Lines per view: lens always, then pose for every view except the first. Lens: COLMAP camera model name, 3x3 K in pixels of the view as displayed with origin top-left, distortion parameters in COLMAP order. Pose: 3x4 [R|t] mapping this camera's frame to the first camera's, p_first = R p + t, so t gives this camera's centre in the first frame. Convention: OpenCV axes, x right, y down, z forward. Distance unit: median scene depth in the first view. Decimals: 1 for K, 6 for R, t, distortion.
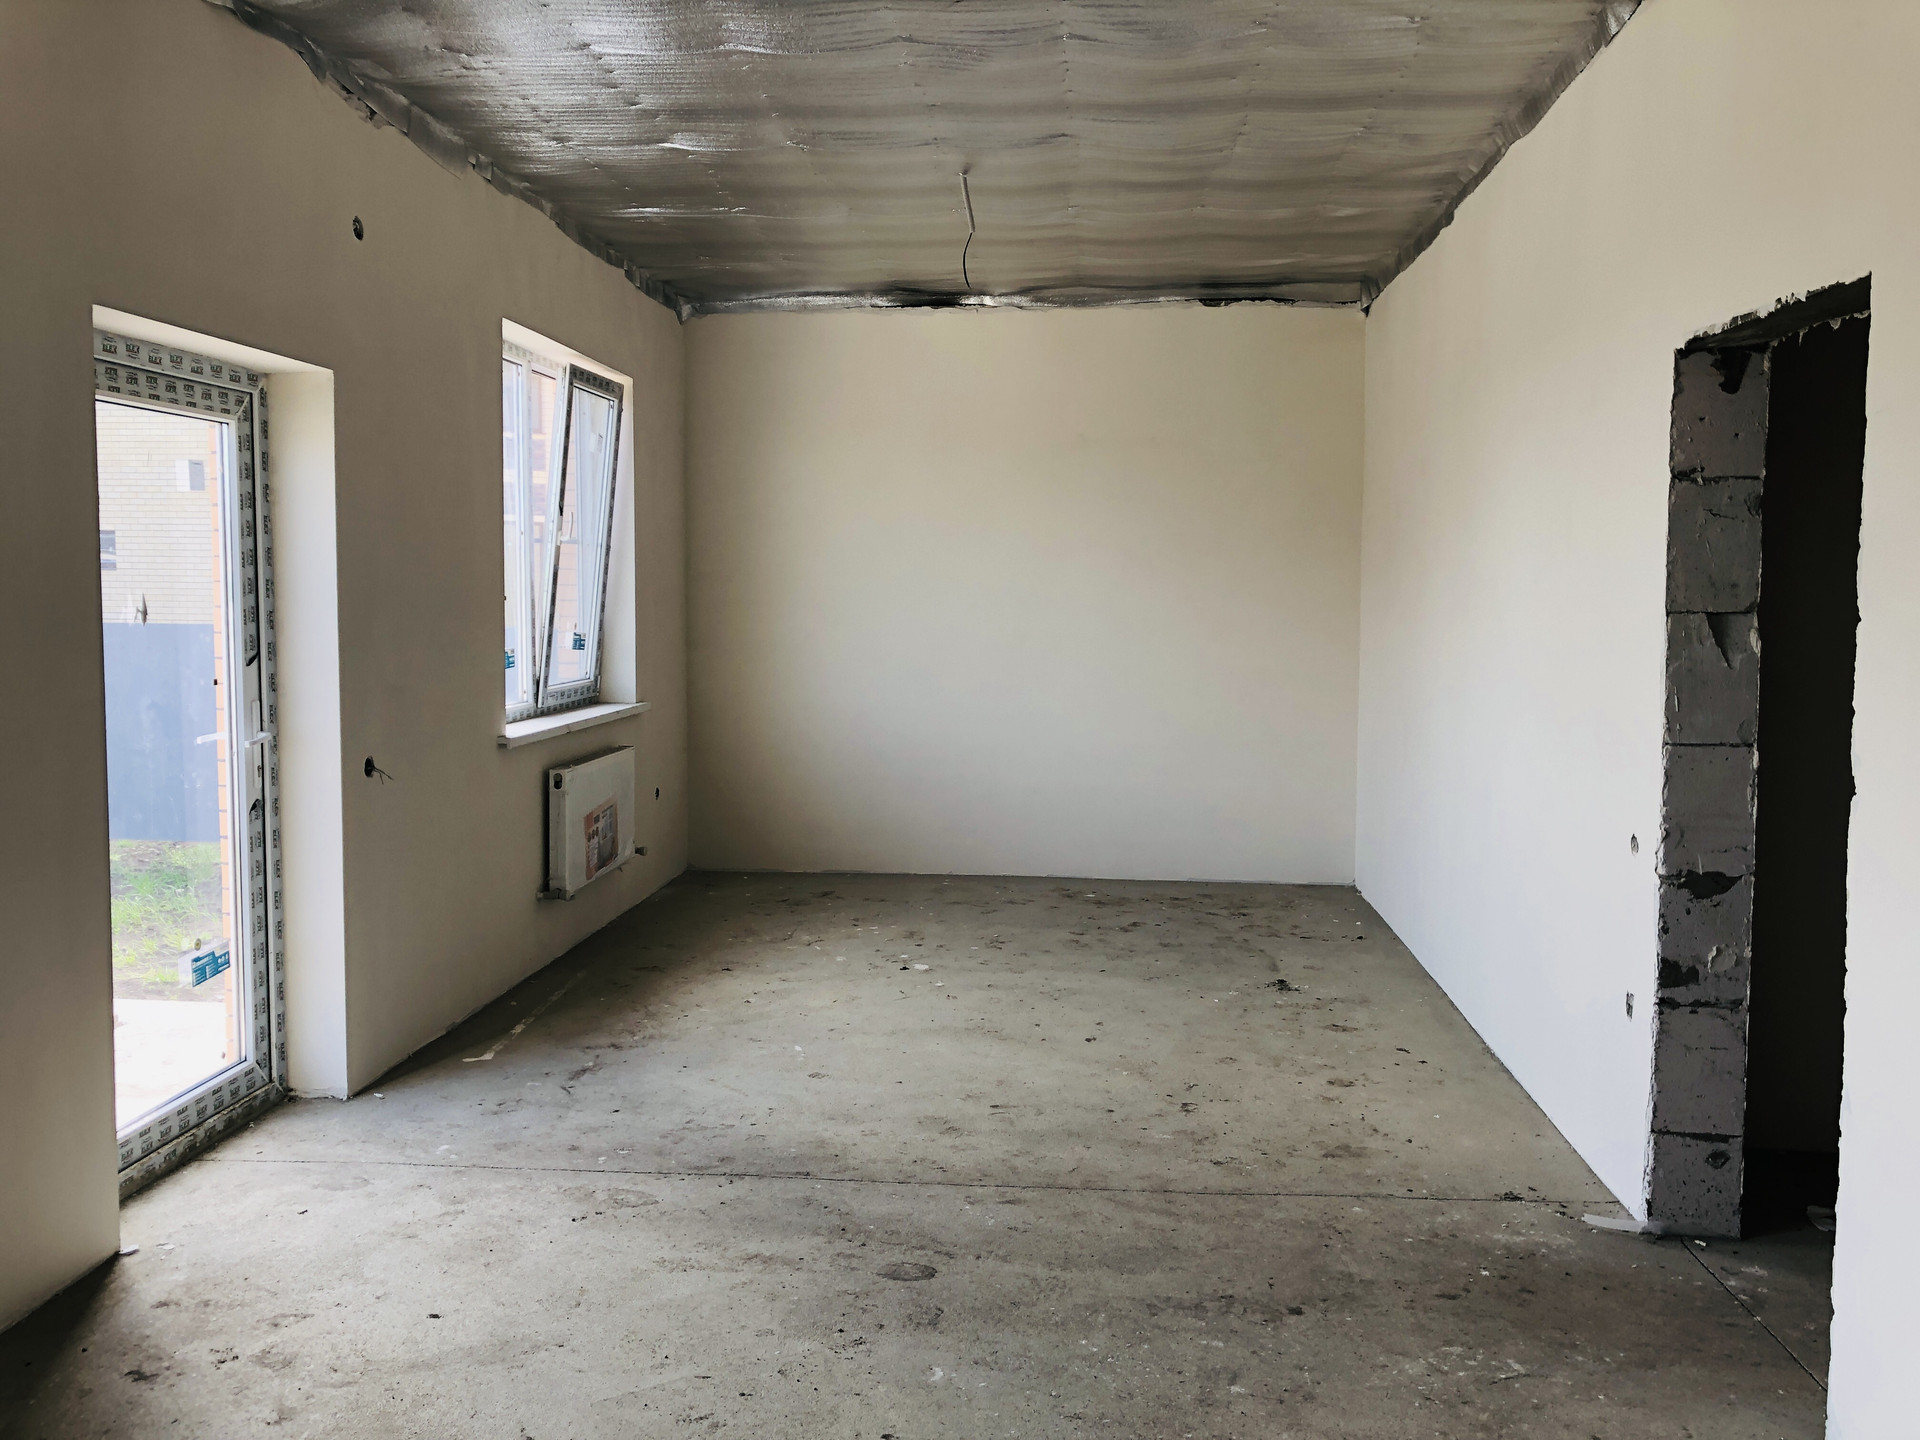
lens RADIAL K [[1596.7, 0, 956.9], [0, 1596.7, 720.5], [0, 0, 1]] dist [-0.079767, -0.016813]
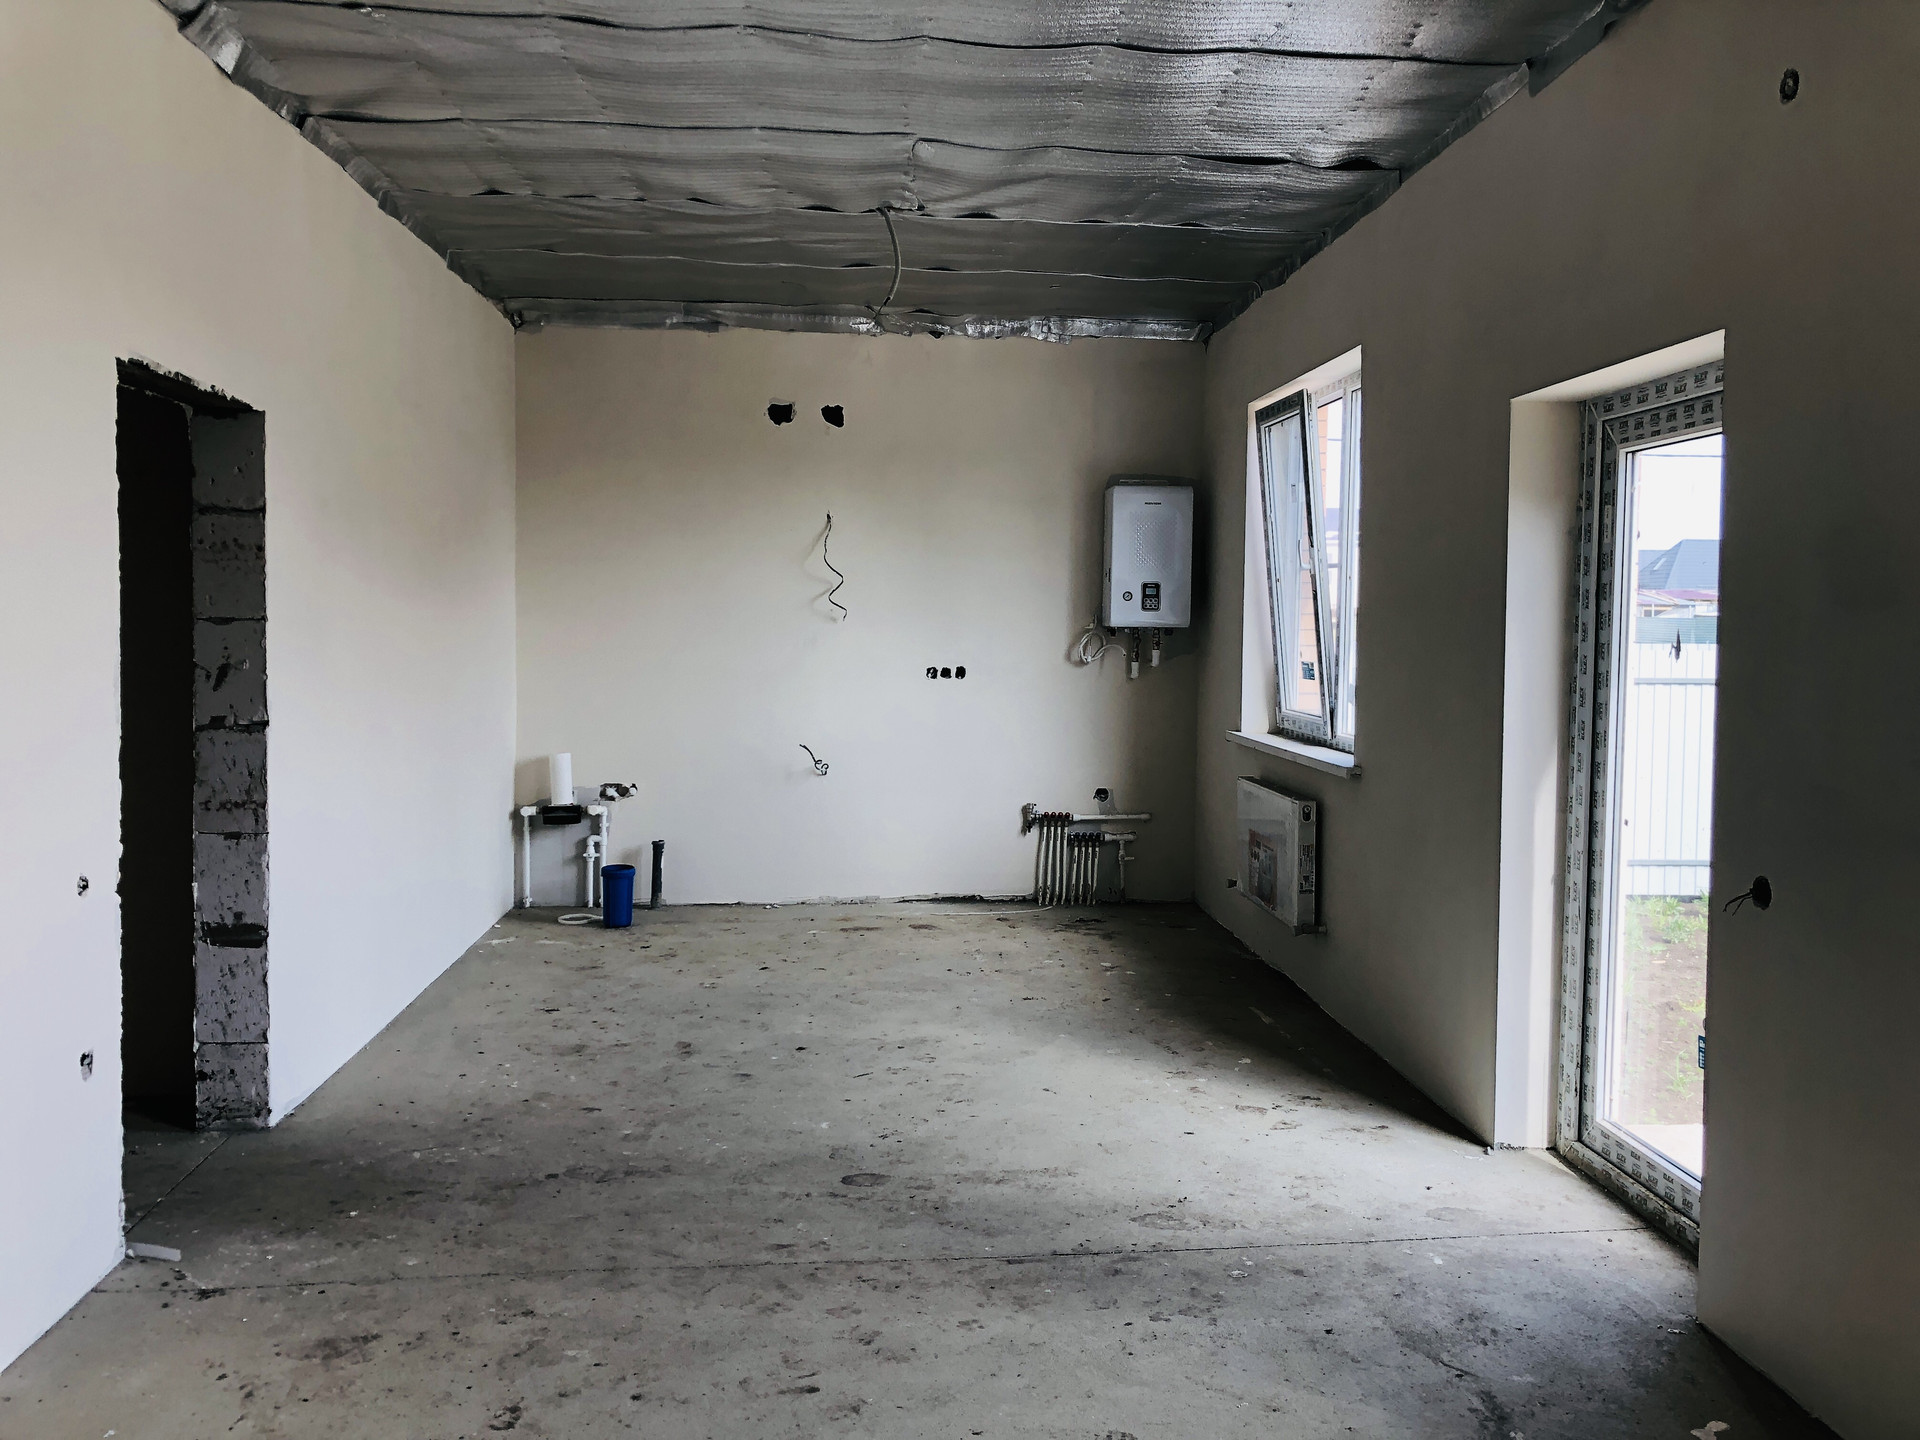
lens RADIAL K [[1596.7, 0, 954.0], [0, 1596.7, 713.4], [0, 0, 1]] dist [-0.079767, -0.016813]
pose [[-0.987866, -0.009680, -0.155006, 0.081119], [-0.031543, 0.989759, 0.139217, -0.150216], [0.152071, 0.142417, -0.978055, 1.877481]]
